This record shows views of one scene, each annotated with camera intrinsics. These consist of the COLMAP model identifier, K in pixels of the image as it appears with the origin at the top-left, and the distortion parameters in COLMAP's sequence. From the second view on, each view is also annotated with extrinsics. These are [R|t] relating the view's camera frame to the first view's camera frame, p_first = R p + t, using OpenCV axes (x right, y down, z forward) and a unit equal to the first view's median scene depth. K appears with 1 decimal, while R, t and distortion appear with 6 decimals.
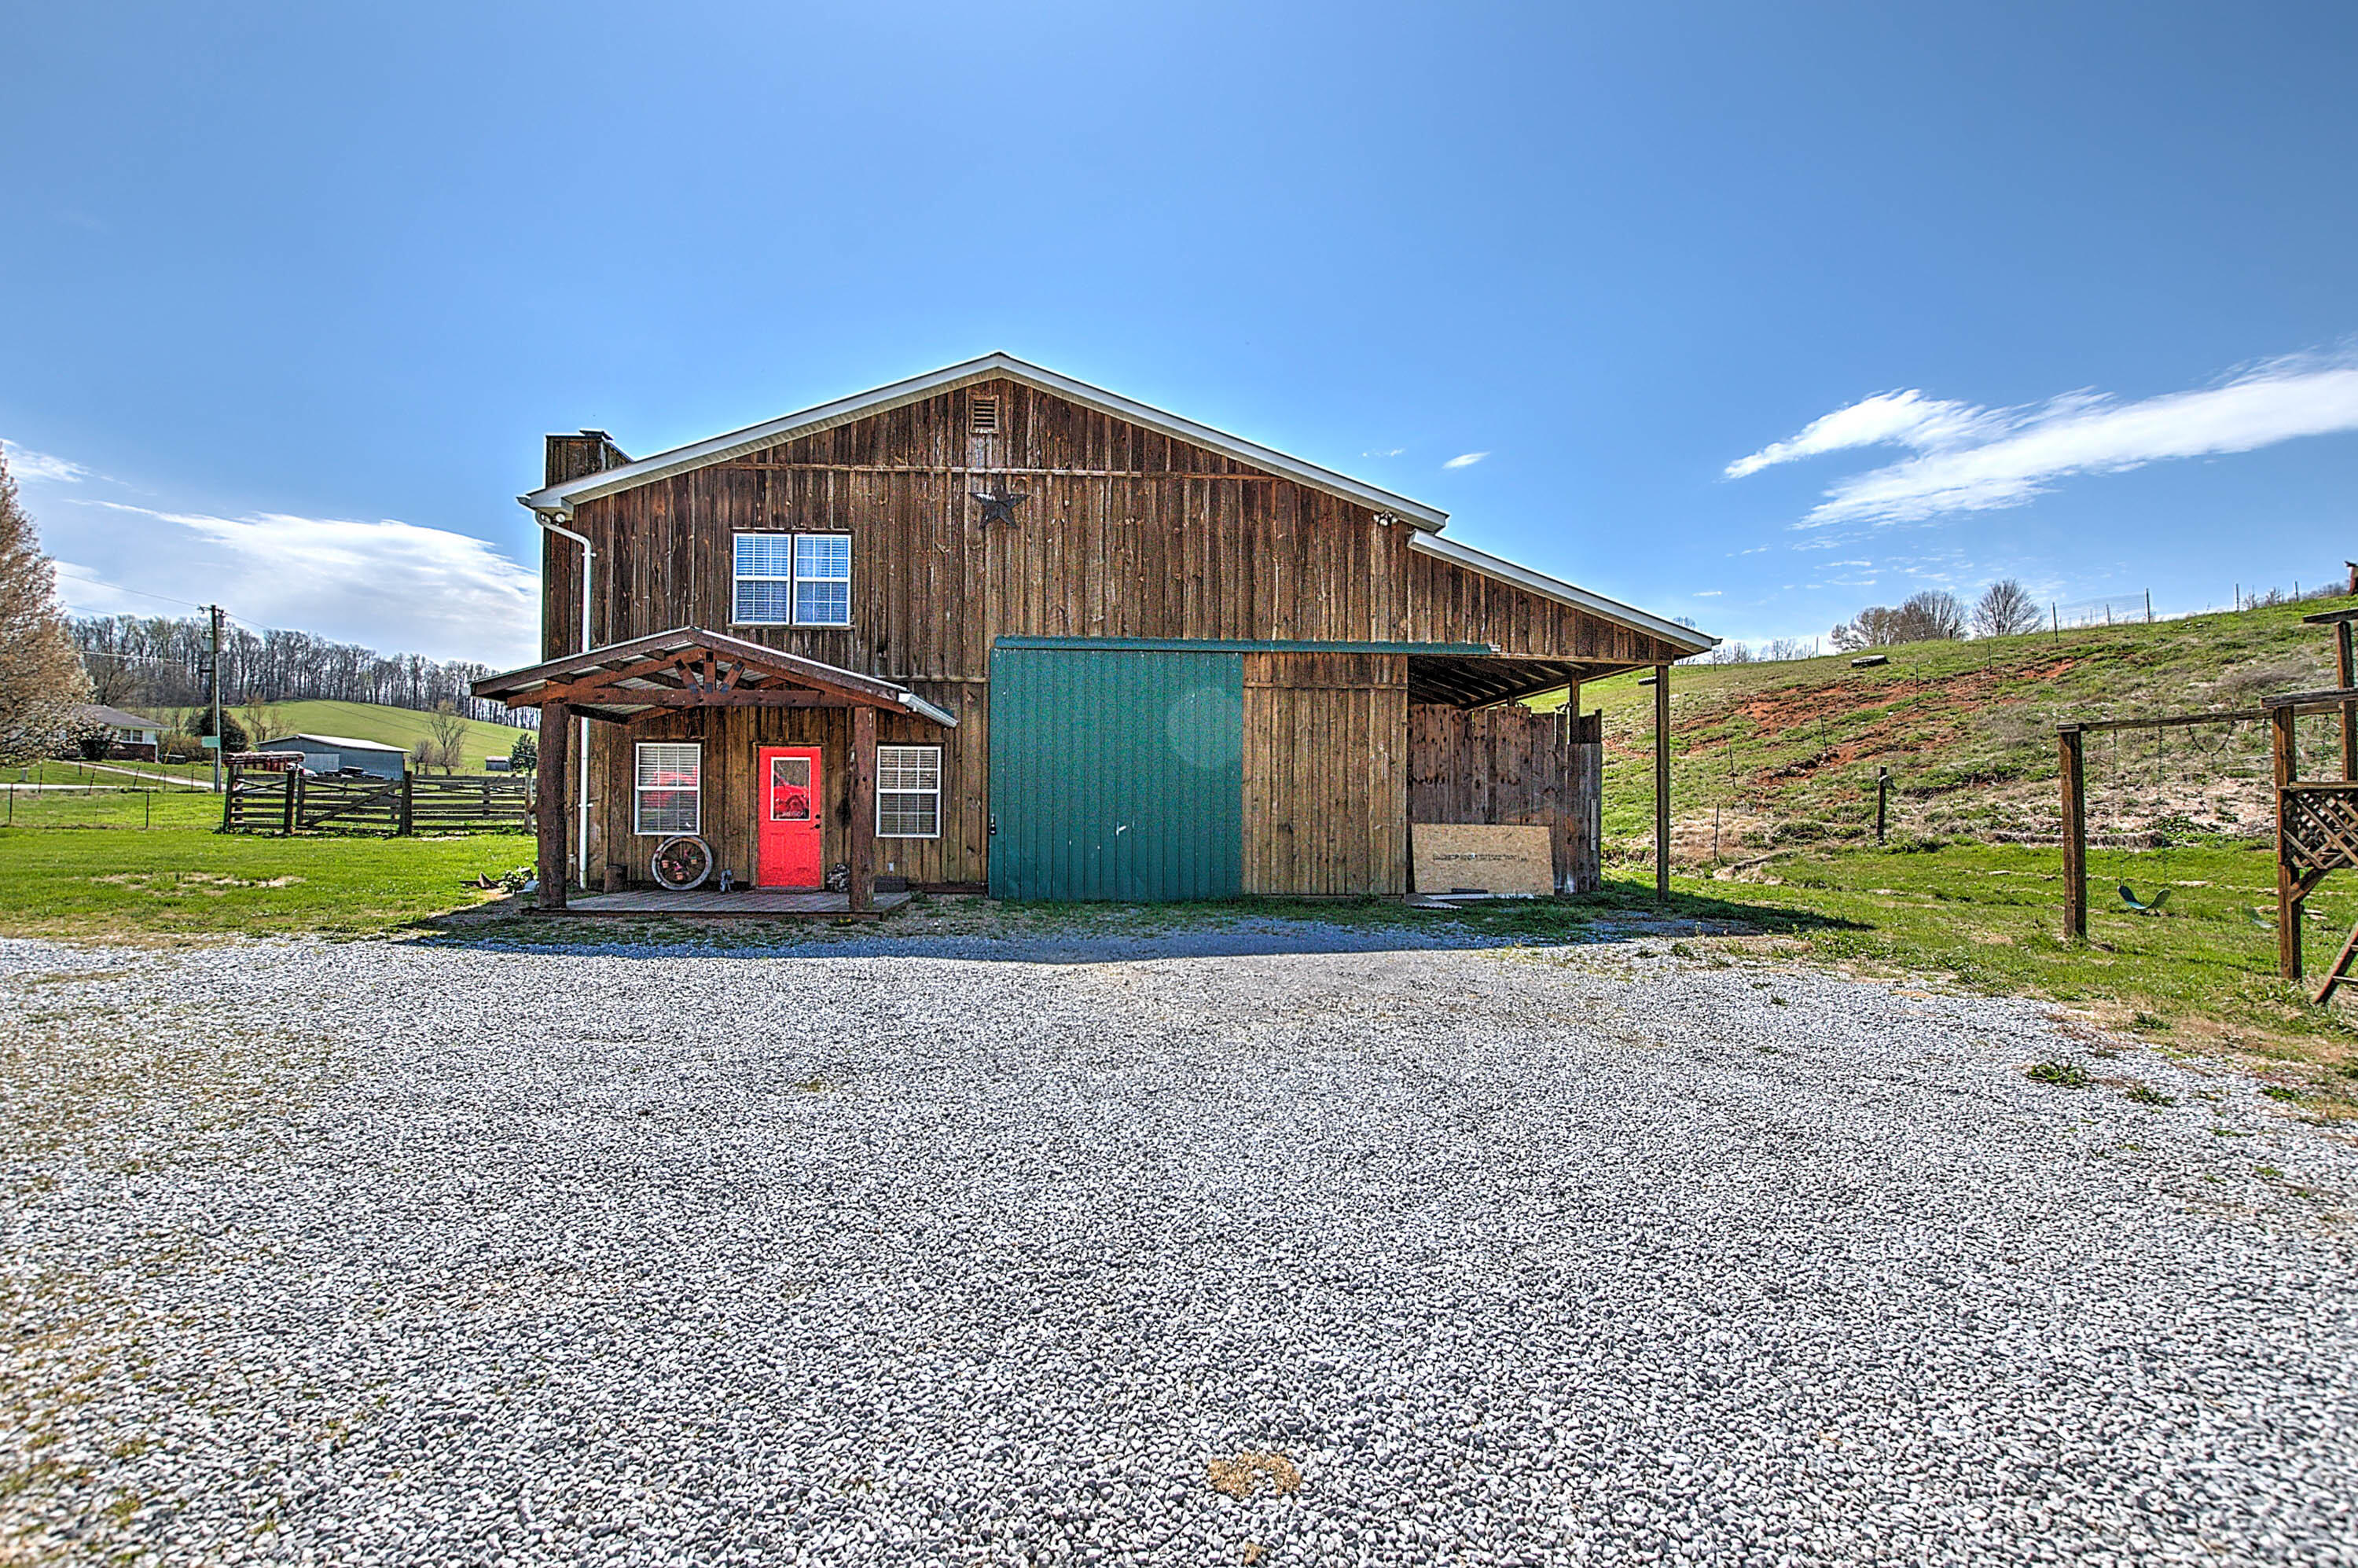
lens RADIAL K [[1045.7, 0, 1175.2], [0, 1045.7, 791.6], [0, 0, 1]] dist [-0.029454, -0.000373]
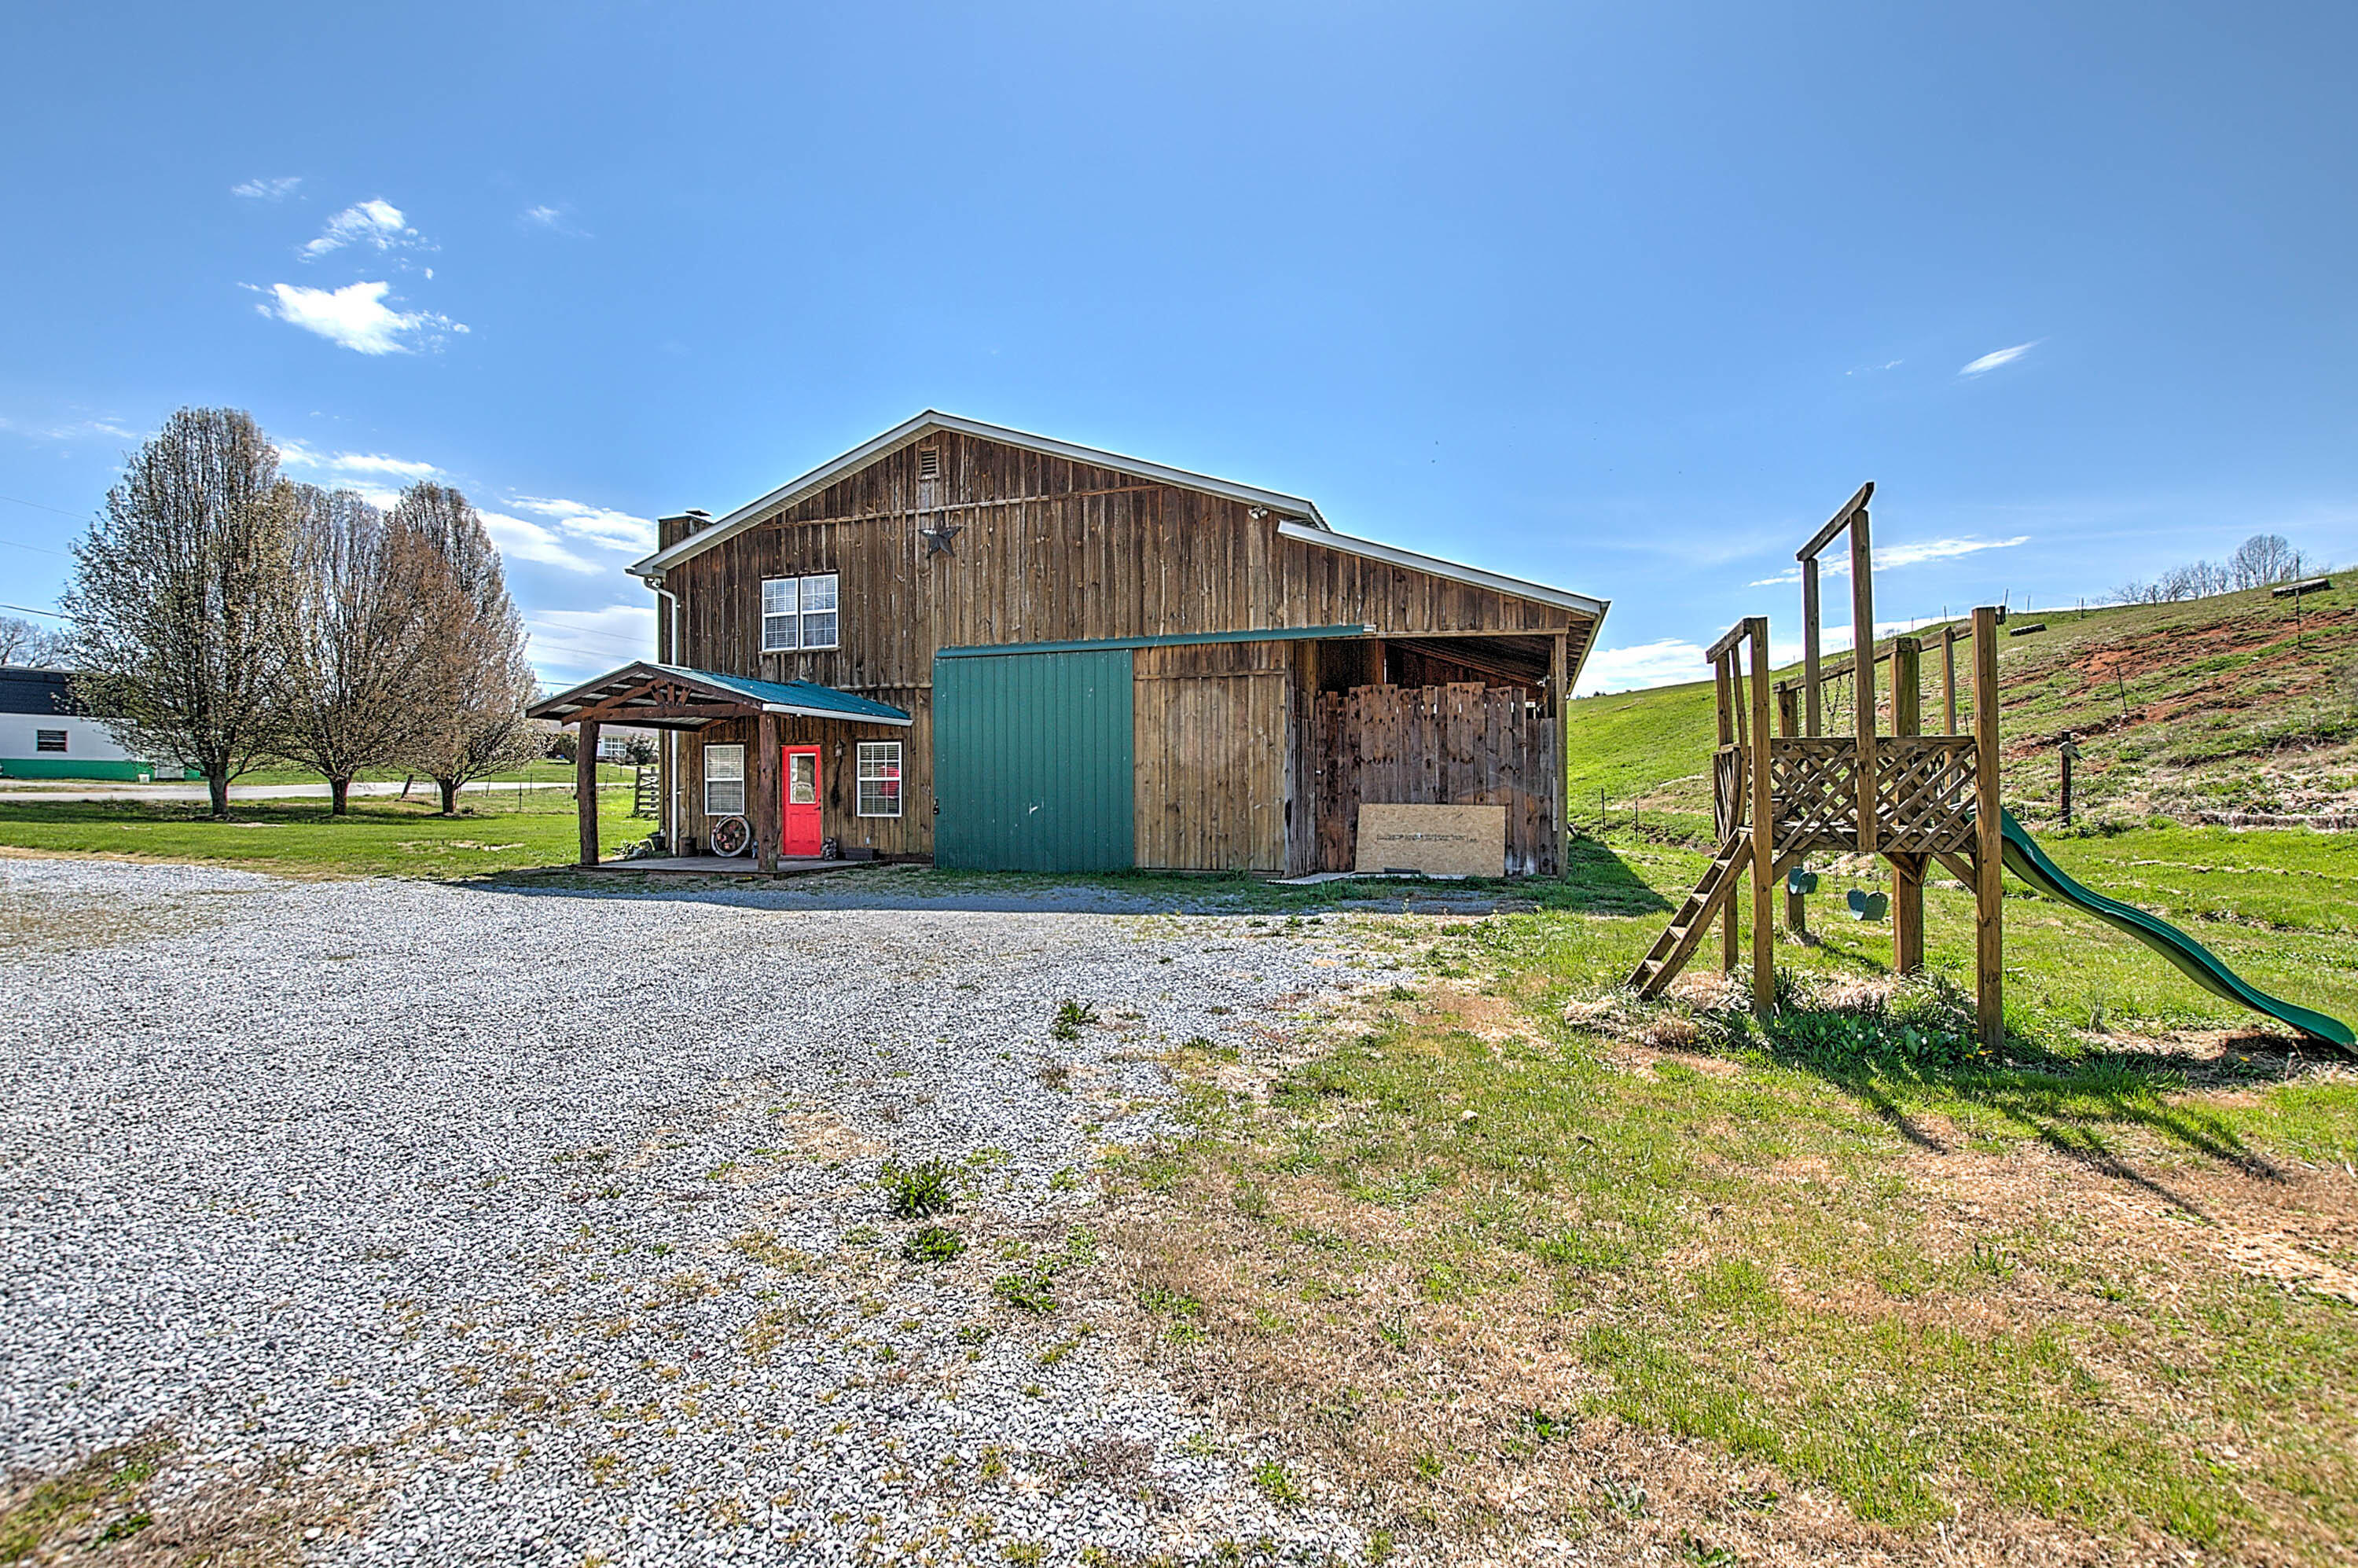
lens RADIAL K [[1045.7, 0, 1172.6], [0, 1045.7, 793.8], [0, 0, 1]] dist [-0.029454, -0.000373]
pose [[0.925621, -0.009144, -0.378341, 0.521194], [0.014879, 0.999814, 0.012239, 0.007156], [0.378159, -0.016958, 0.925585, -0.006136]]
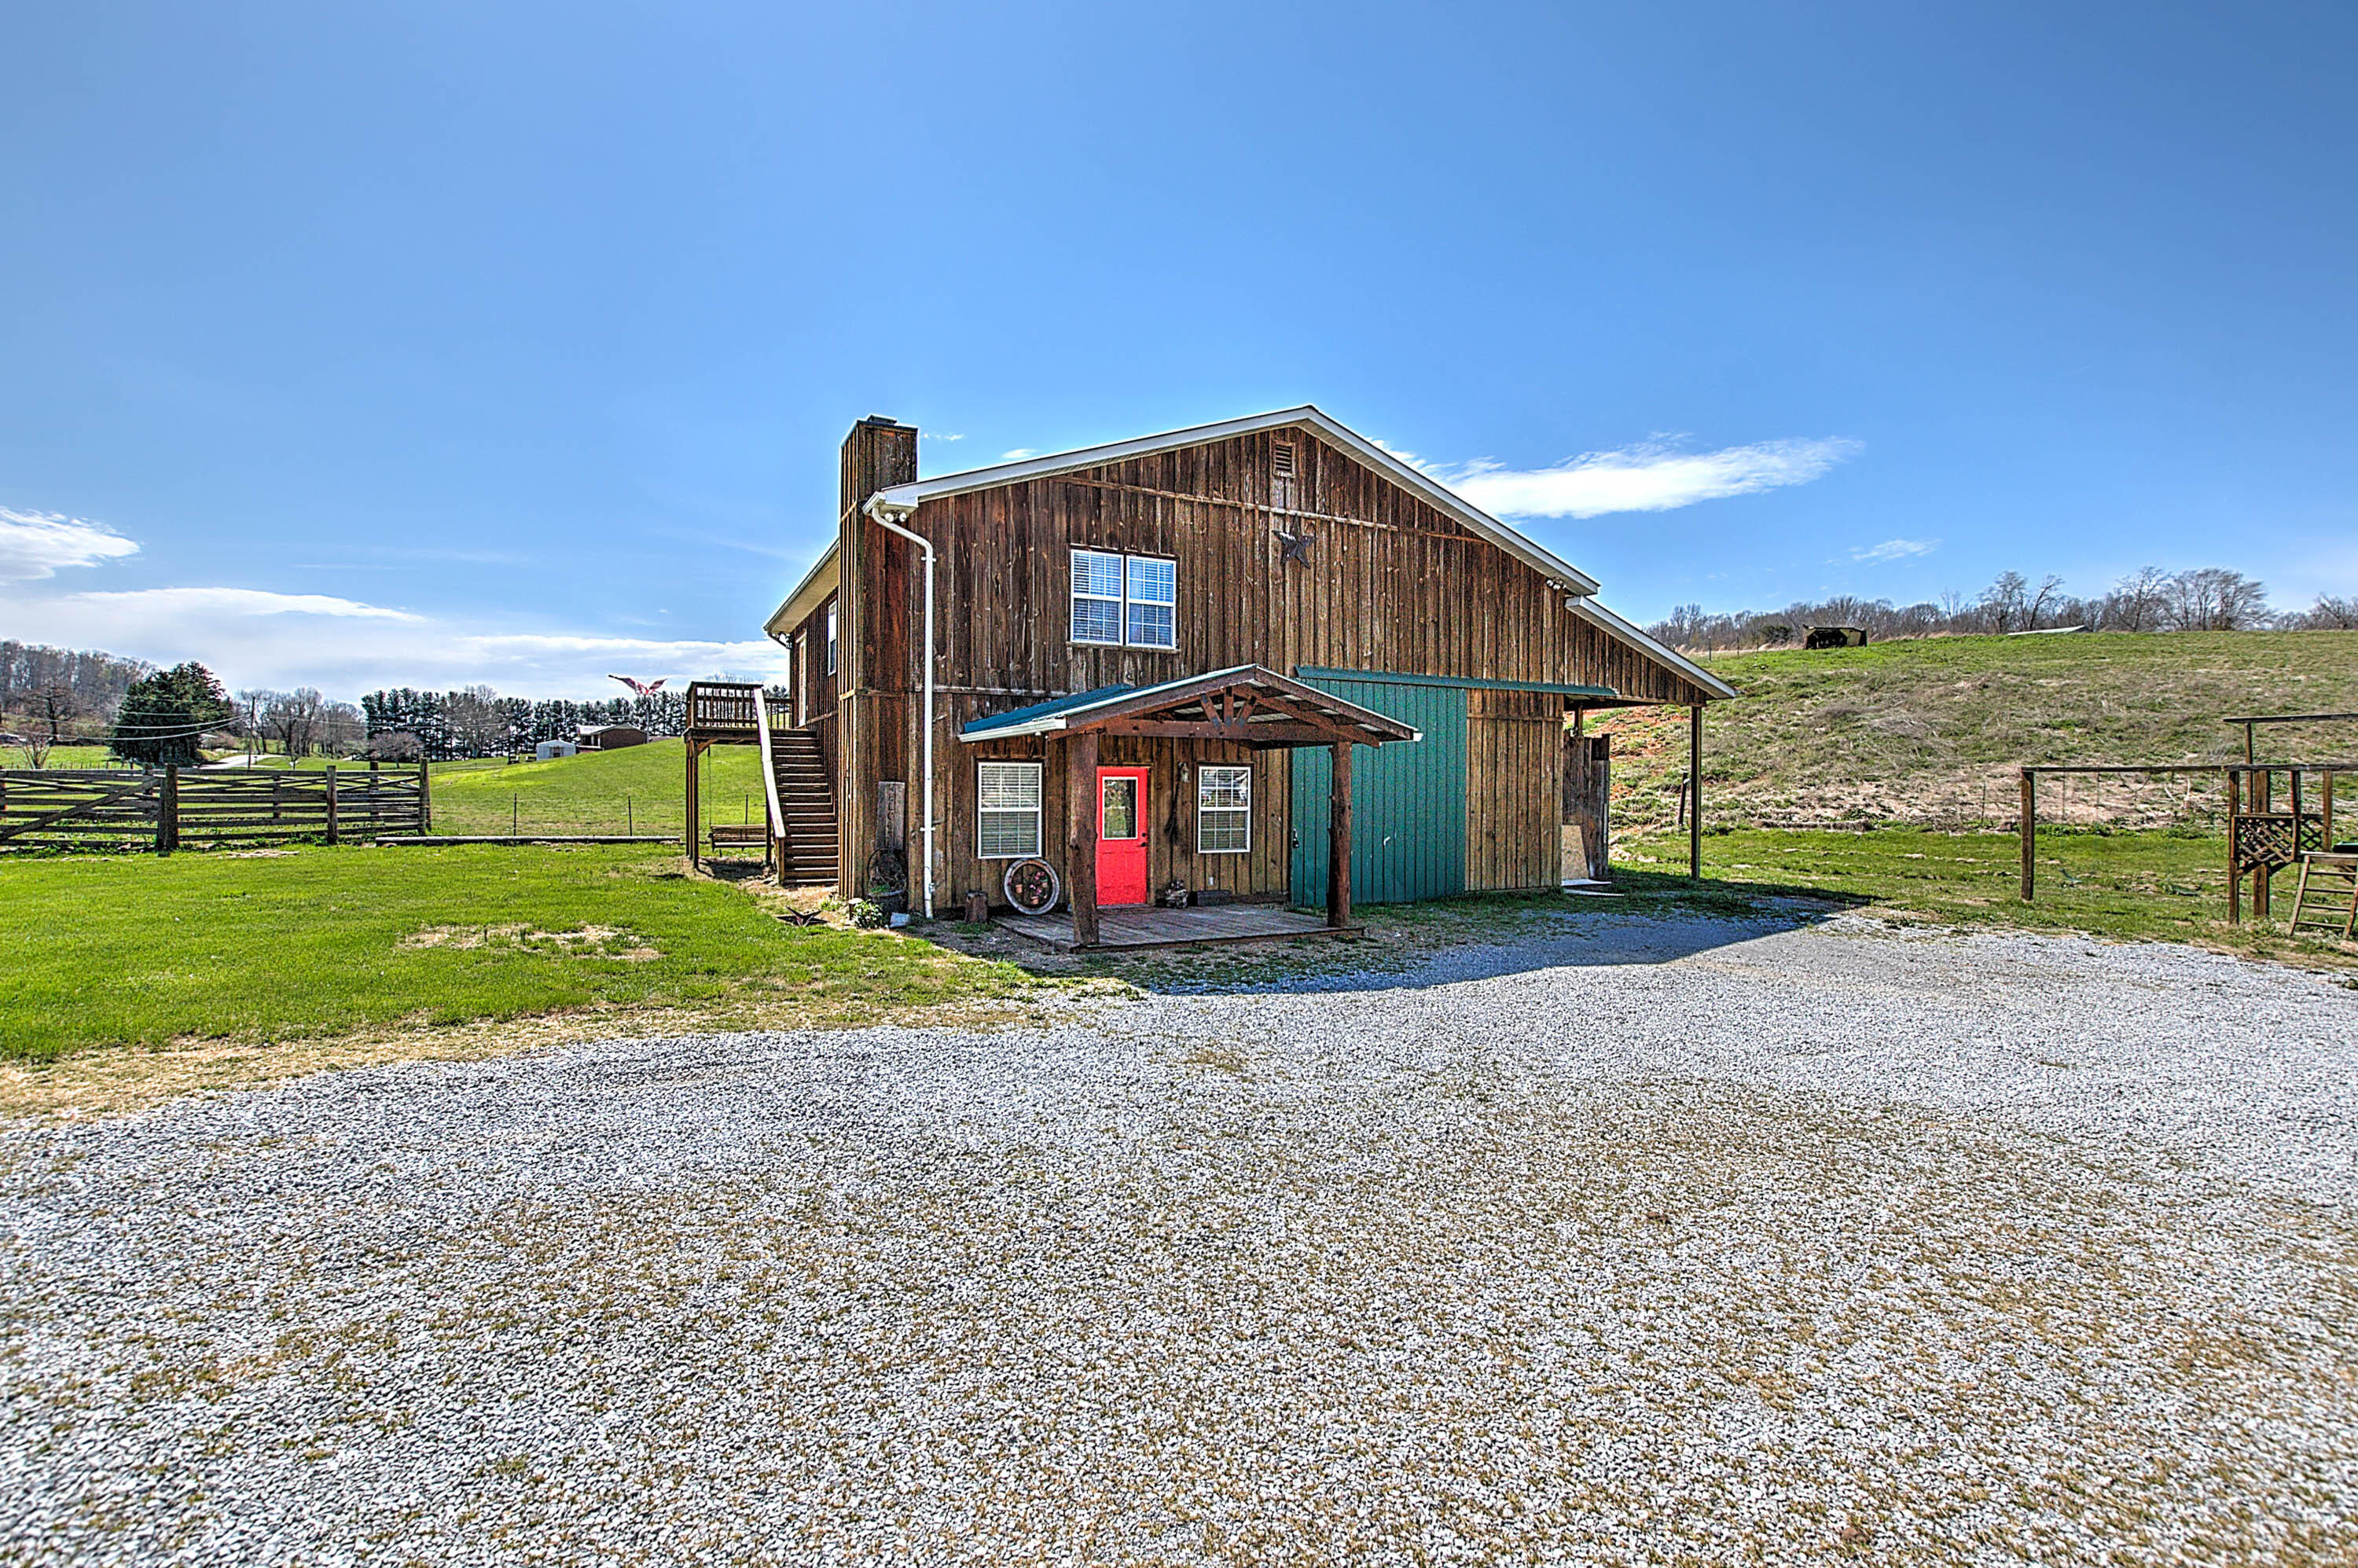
lens RADIAL K [[1045.7, 0, 1172.1], [0, 1045.7, 788.9], [0, 0, 1]] dist [-0.029454, -0.000373]
pose [[0.914201, -0.003636, 0.405244, -0.724281], [-0.006270, 0.999713, 0.023113, -0.044422], [-0.405212, -0.023670, 0.913916, 0.051045]]
